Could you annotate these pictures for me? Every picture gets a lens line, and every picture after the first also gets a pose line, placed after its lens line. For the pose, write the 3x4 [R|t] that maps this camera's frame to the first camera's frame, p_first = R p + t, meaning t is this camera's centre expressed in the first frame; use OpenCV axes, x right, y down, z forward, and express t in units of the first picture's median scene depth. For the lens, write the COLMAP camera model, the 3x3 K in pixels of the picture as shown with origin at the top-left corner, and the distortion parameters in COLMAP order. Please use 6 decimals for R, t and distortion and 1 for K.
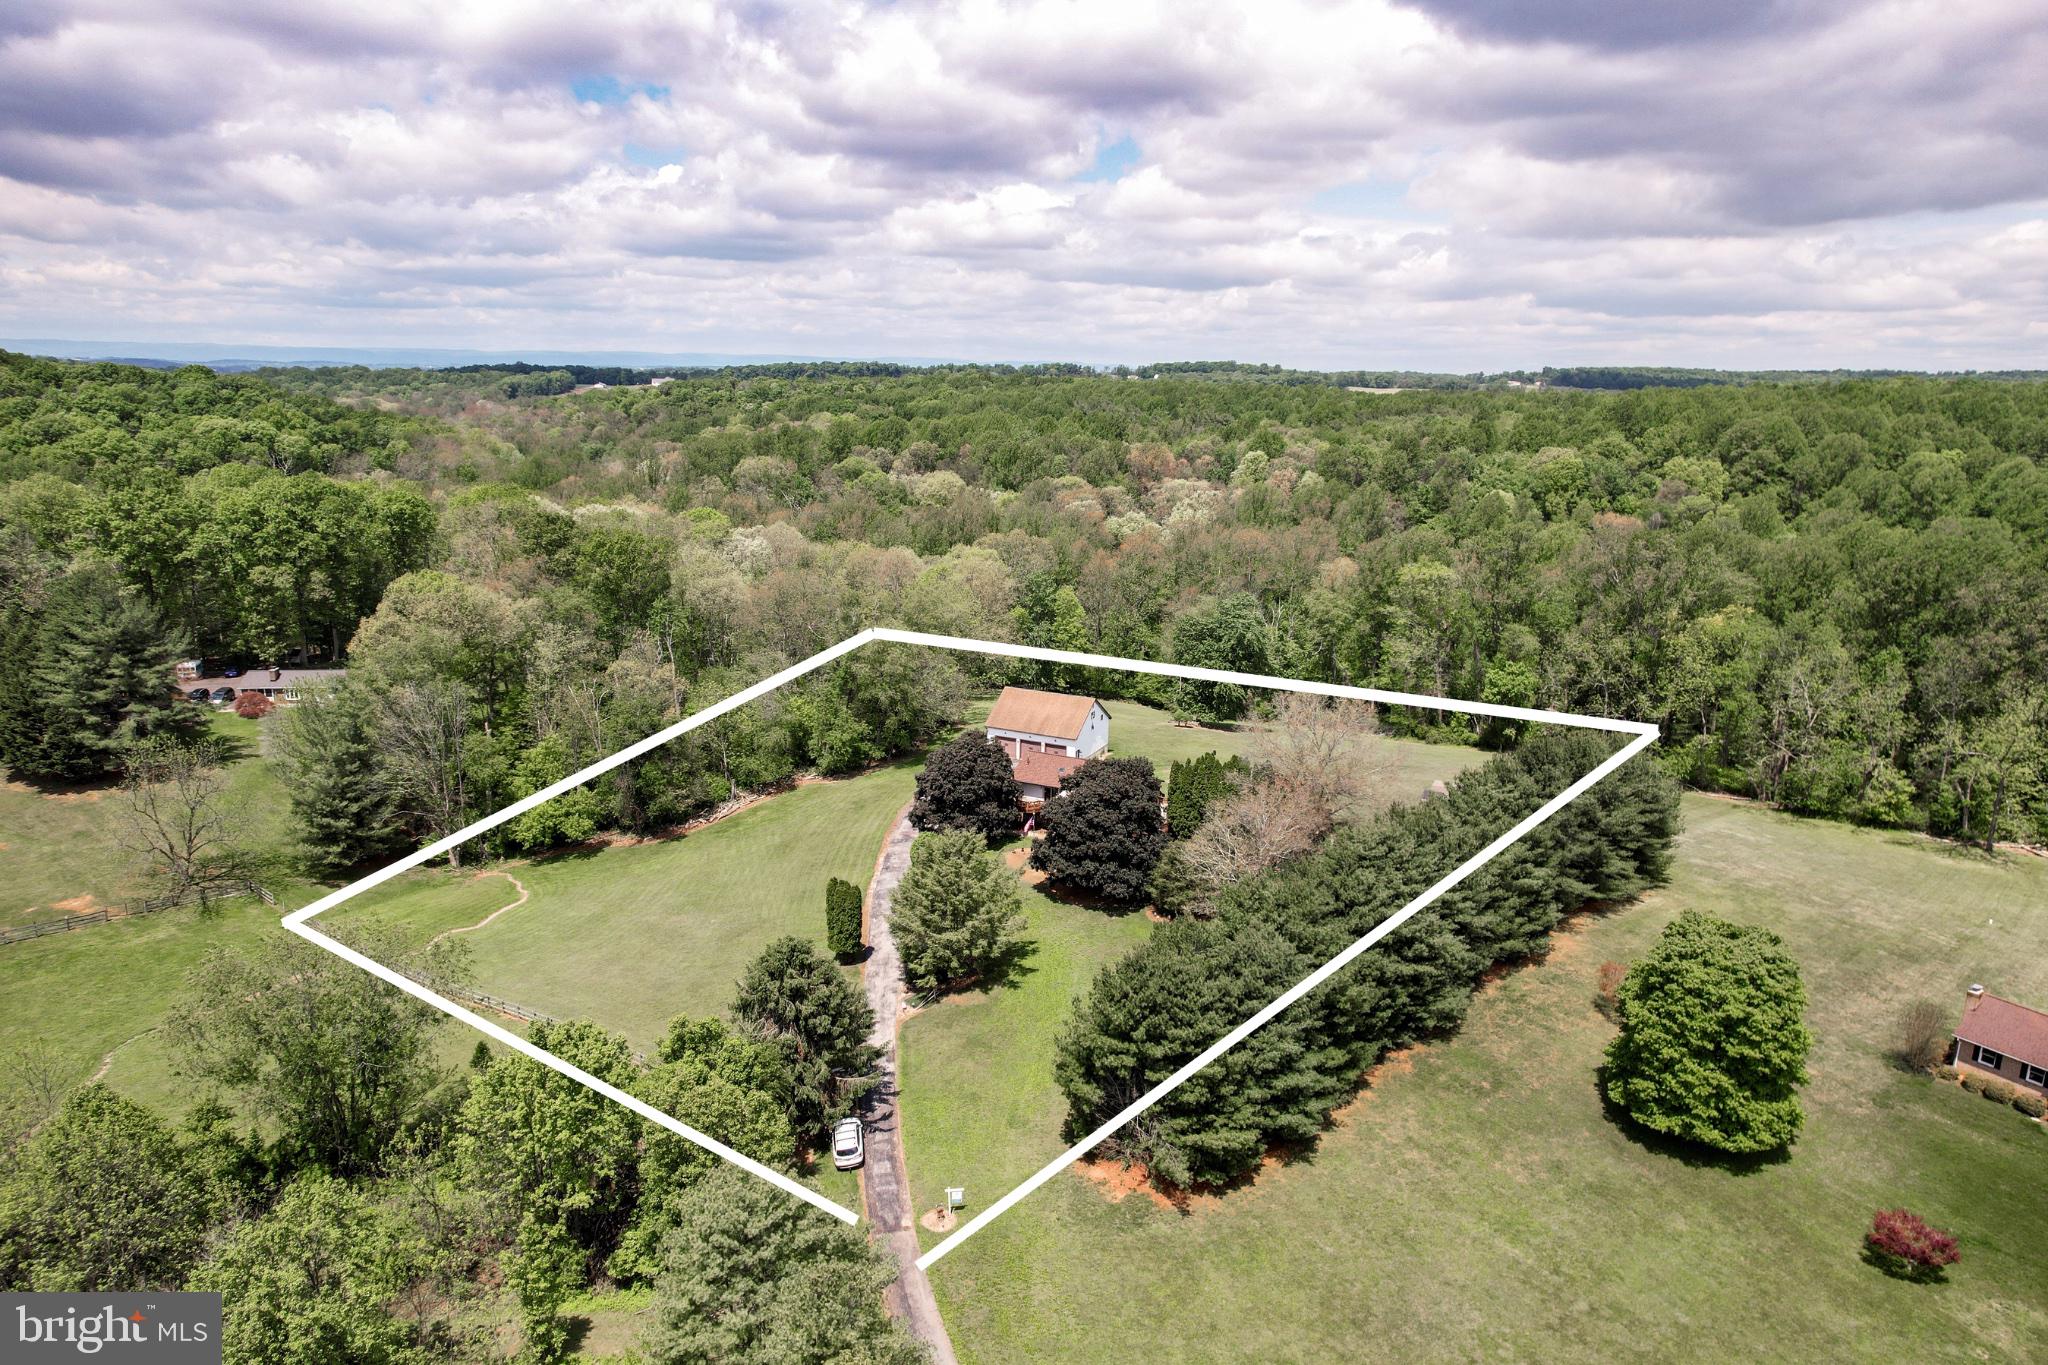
lens RADIAL K [[1310.5, 0, 1032.6], [0, 1310.5, 653.9], [0, 0, 1]] dist [-0.060839, 0.074315]
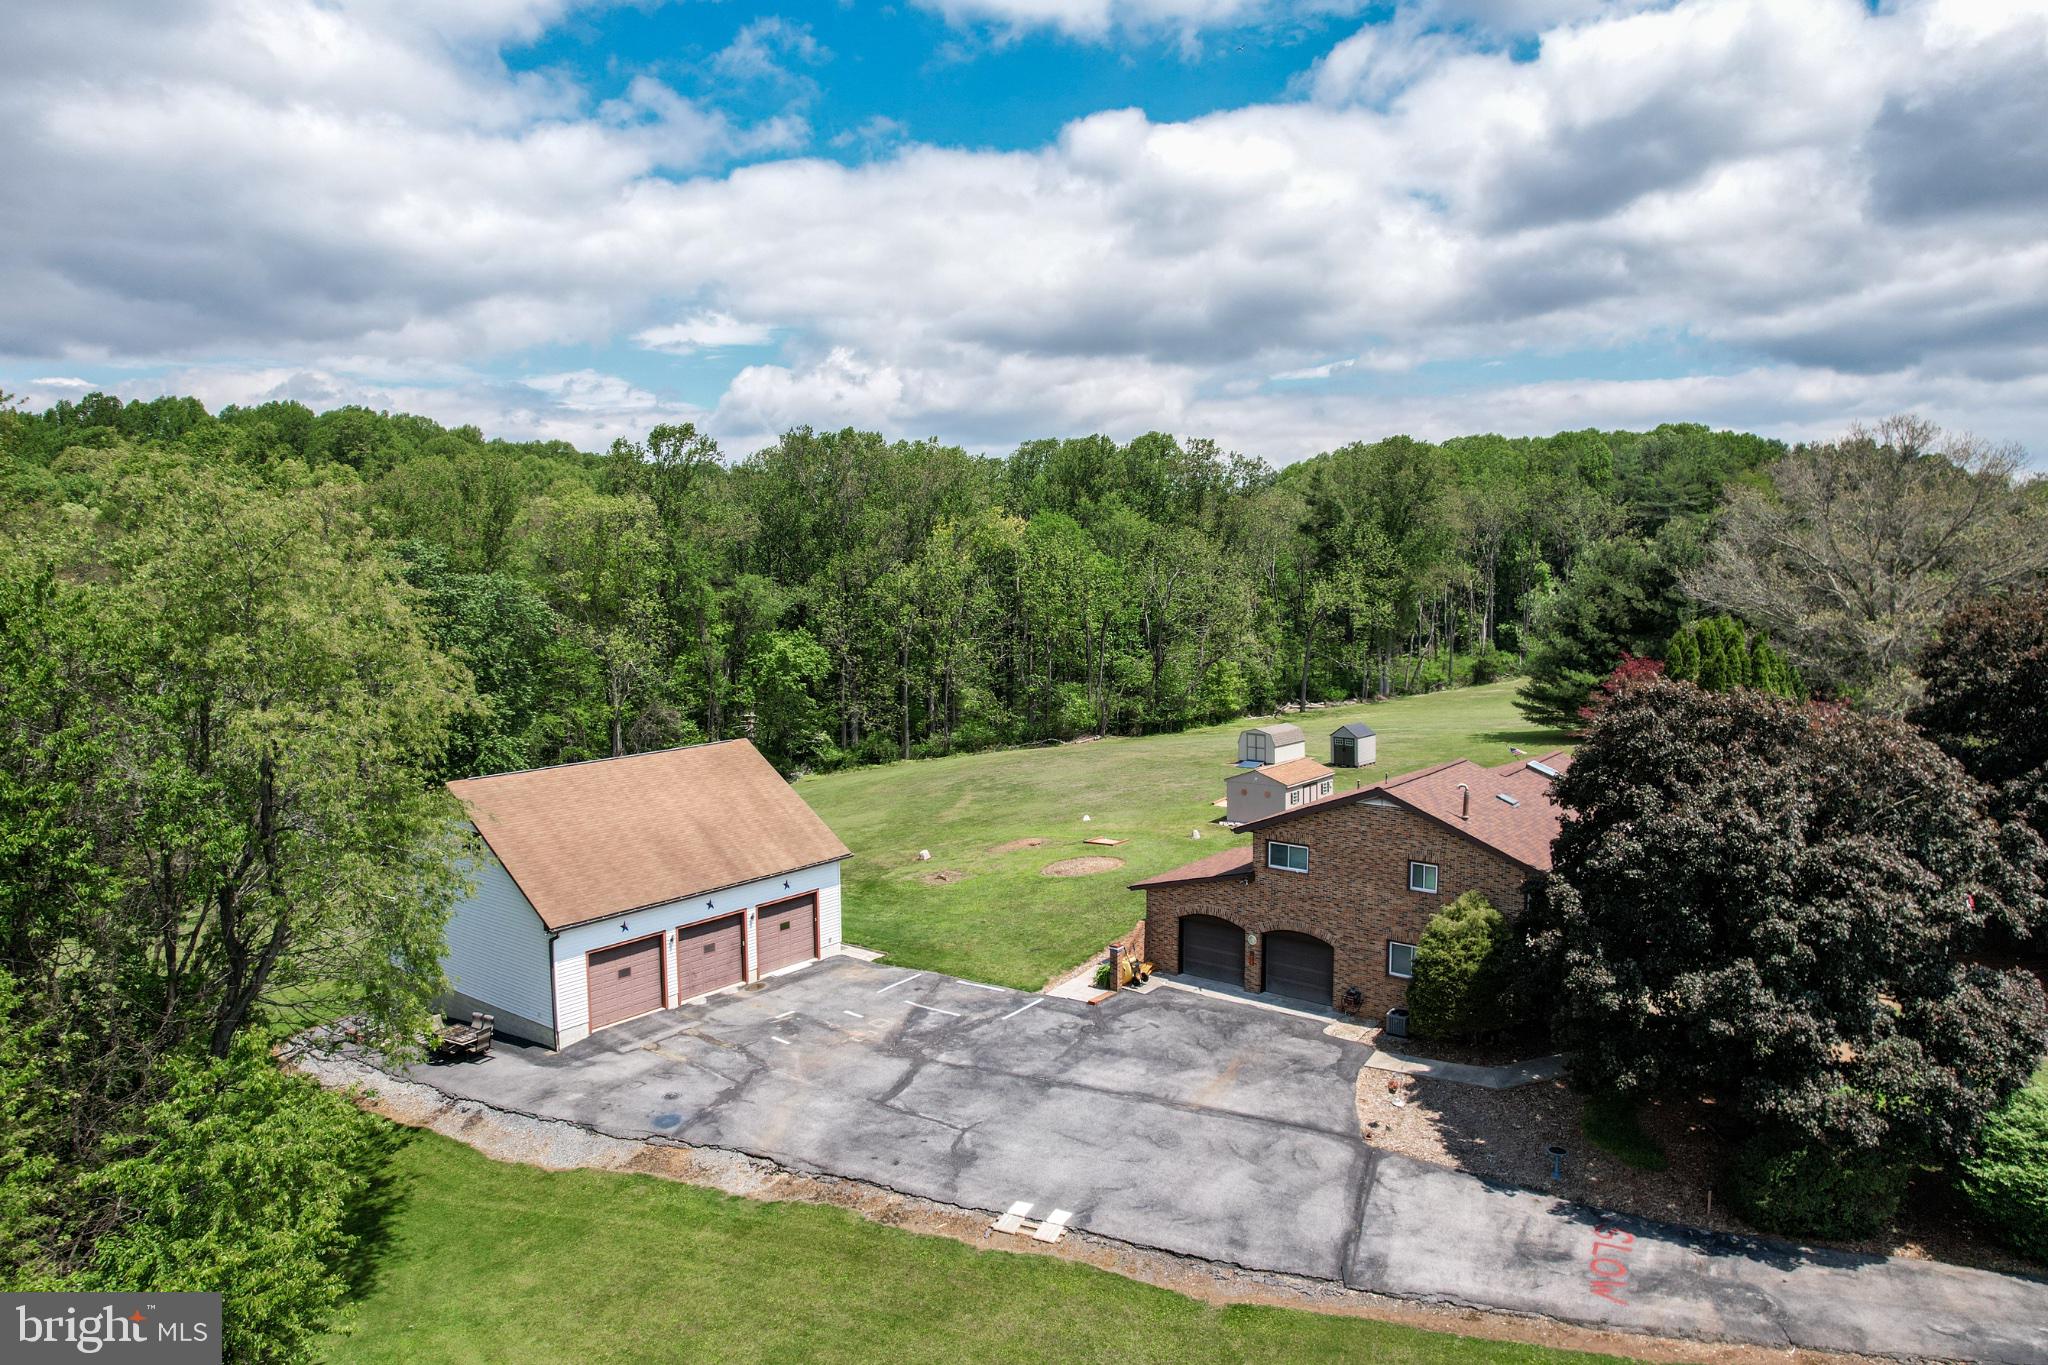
lens RADIAL K [[1341.8, 0, 1033.2], [0, 1341.8, 670.1], [0, 0, 1]] dist [-0.070510, 0.063185]
pose [[0.213399, -0.108161, 0.970959, -0.304234], [0.215732, 0.974536, 0.061145, 0.016239], [-0.952849, 0.196419, 0.231299, 1.039419]]
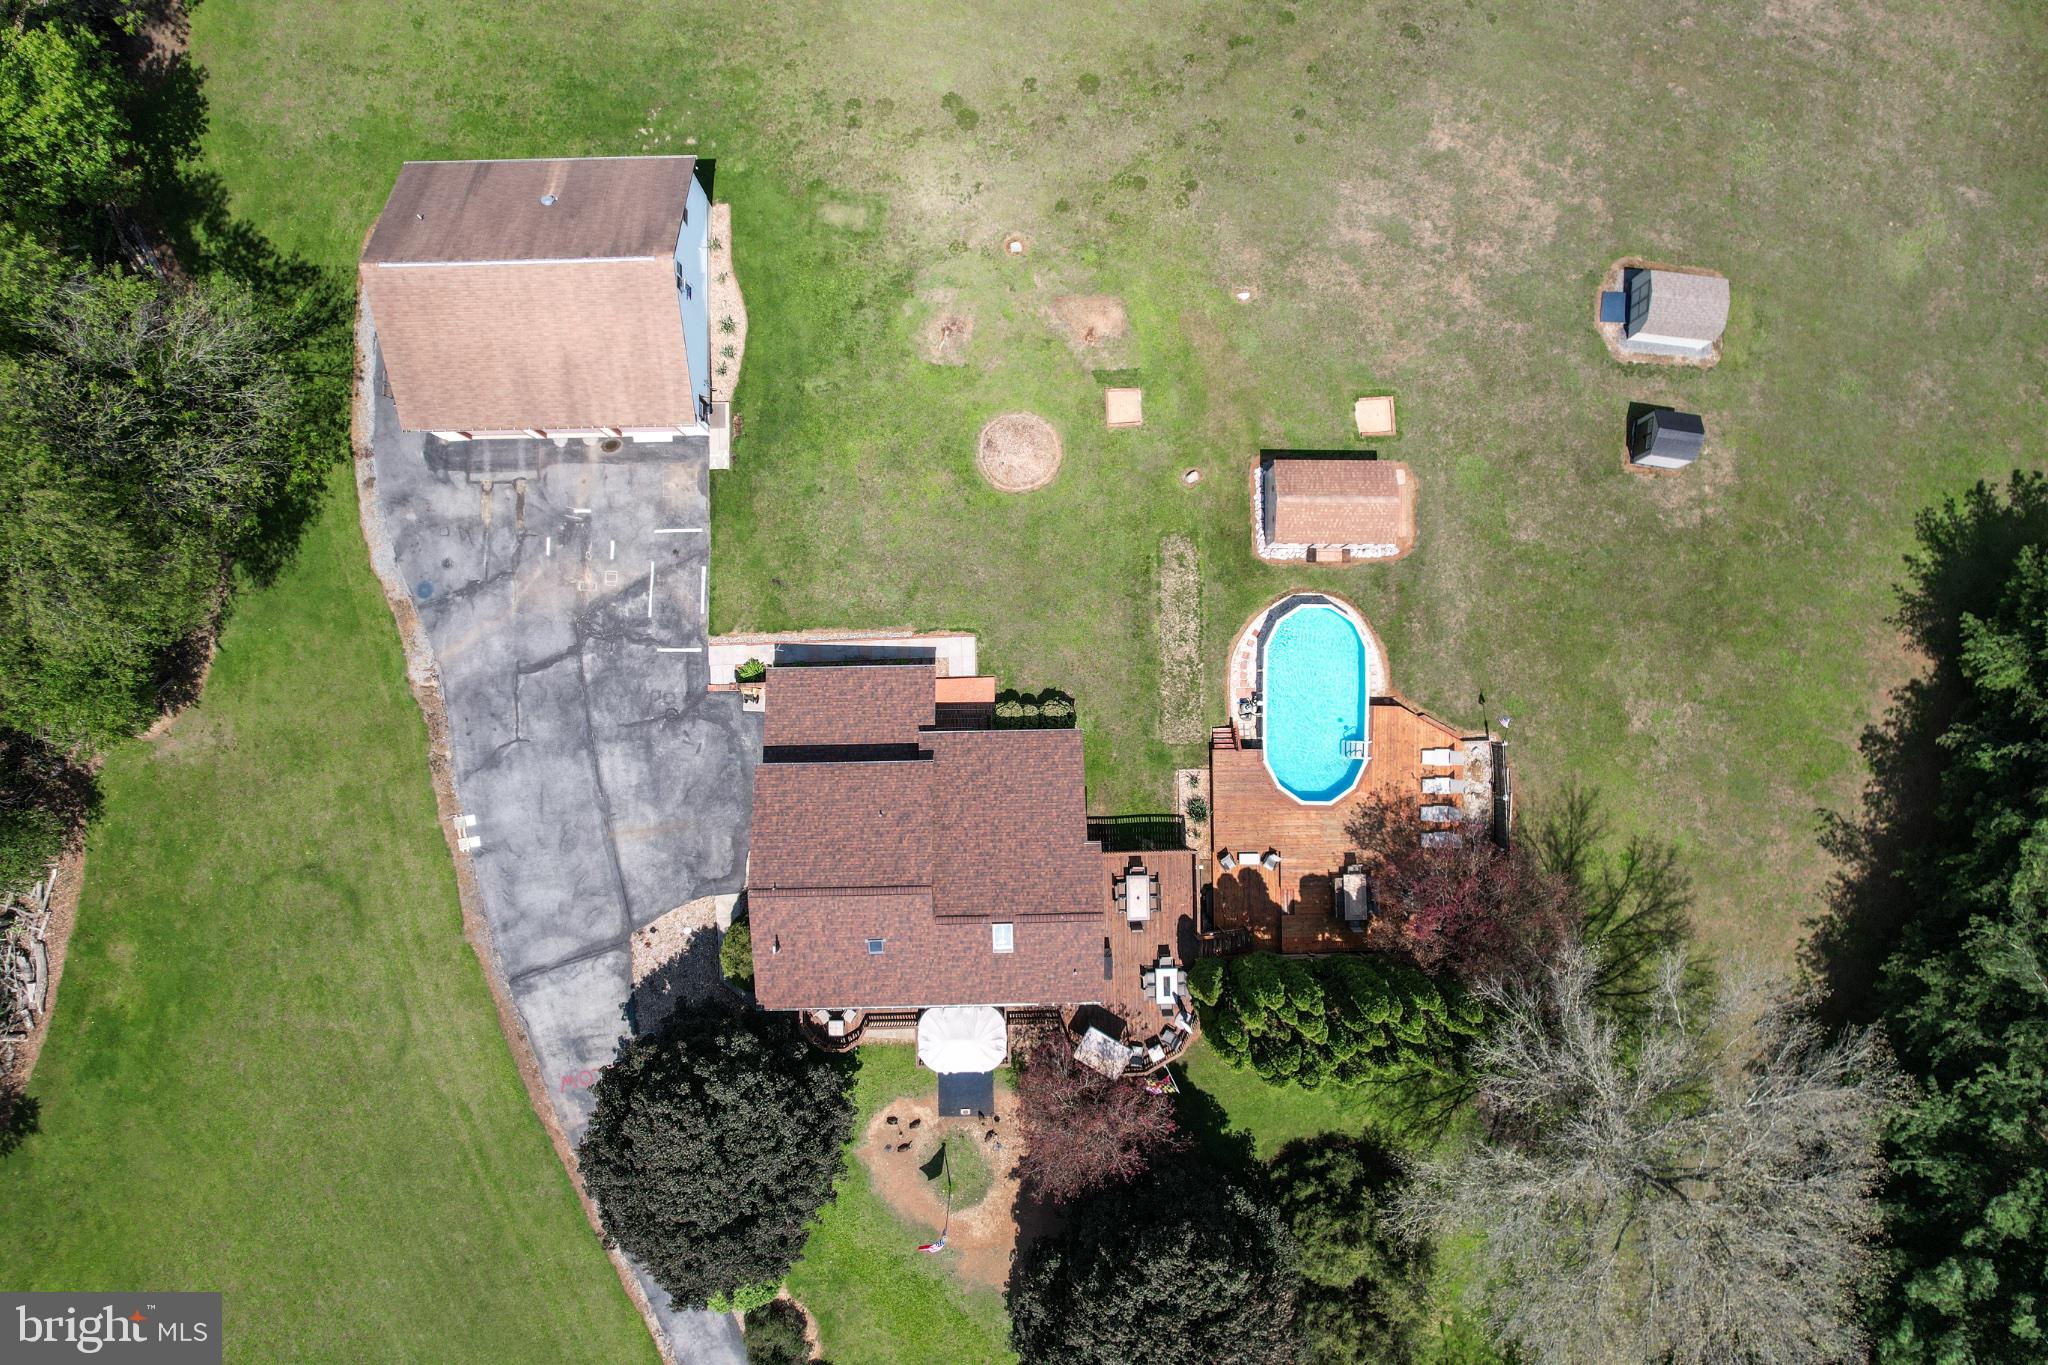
lens RADIAL K [[1299.8, 0, 1030.8], [0, 1299.8, 688.5], [0, 0, 1]] dist [-0.059894, 0.040300]
pose [[0.896678, -0.442634, 0.006529, 0.094757], [0.095778, 0.208382, 0.973347, -0.293276], [-0.432197, -0.872154, 0.229246, 0.970276]]
